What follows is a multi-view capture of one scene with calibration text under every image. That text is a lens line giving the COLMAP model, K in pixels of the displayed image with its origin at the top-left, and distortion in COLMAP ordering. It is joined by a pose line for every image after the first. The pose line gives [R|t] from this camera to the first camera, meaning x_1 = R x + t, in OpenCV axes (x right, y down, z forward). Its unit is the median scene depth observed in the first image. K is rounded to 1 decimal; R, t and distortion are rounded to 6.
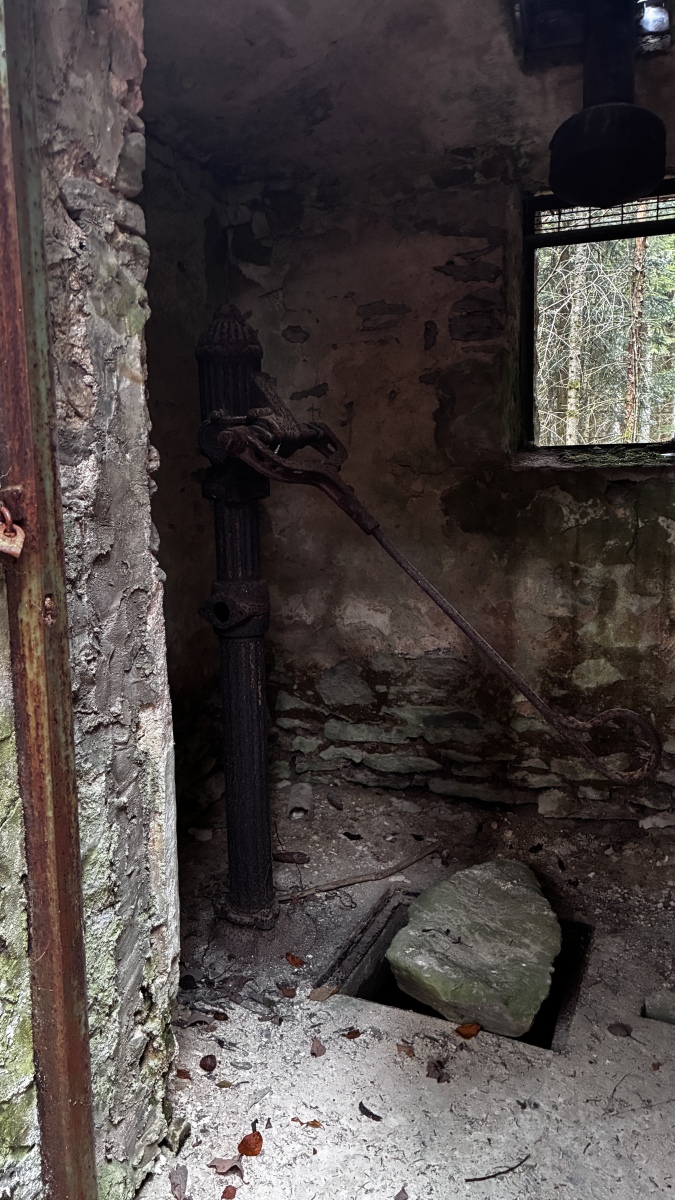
lens RADIAL K [[913.2, 0, 319.6], [0, 913.2, 592.2], [0, 0, 1]] dist [0.021176, -0.027753]
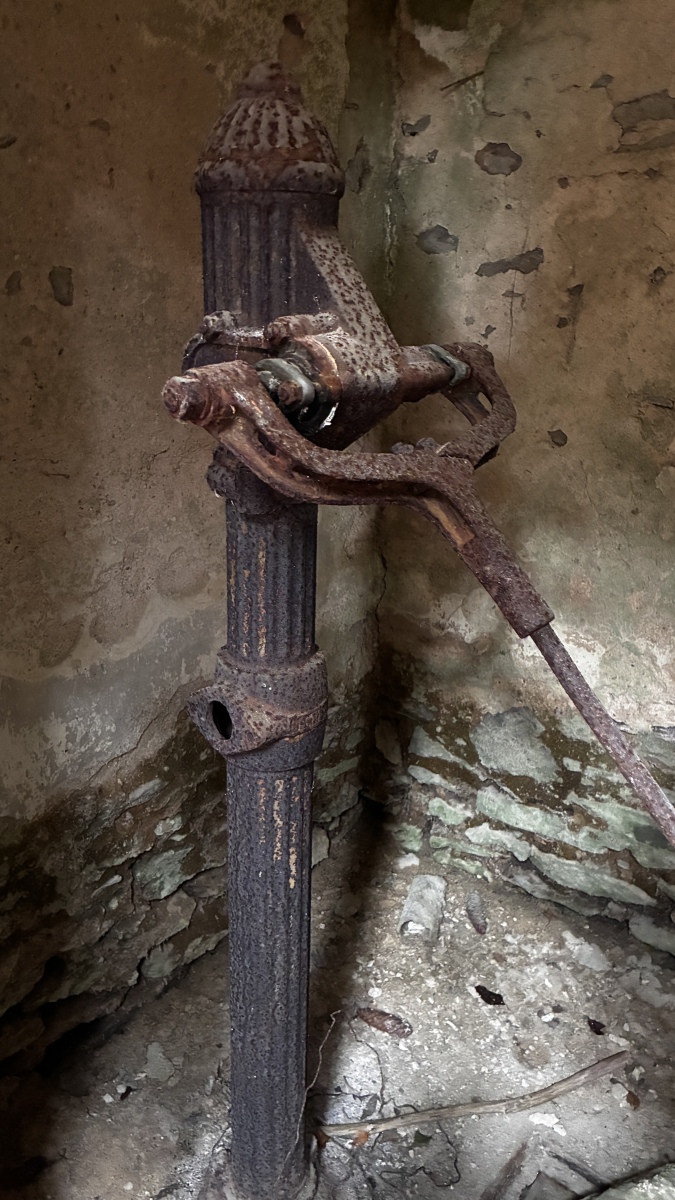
lens RADIAL K [[913.2, 0, 324.7], [0, 913.2, 581.2], [0, 0, 1]] dist [0.021176, -0.027753]
pose [[0.960769, 0.127224, -0.246449, 0.047265], [-0.091660, 0.984307, 0.150794, -0.102377], [0.261766, -0.122289, 0.957353, 0.408118]]
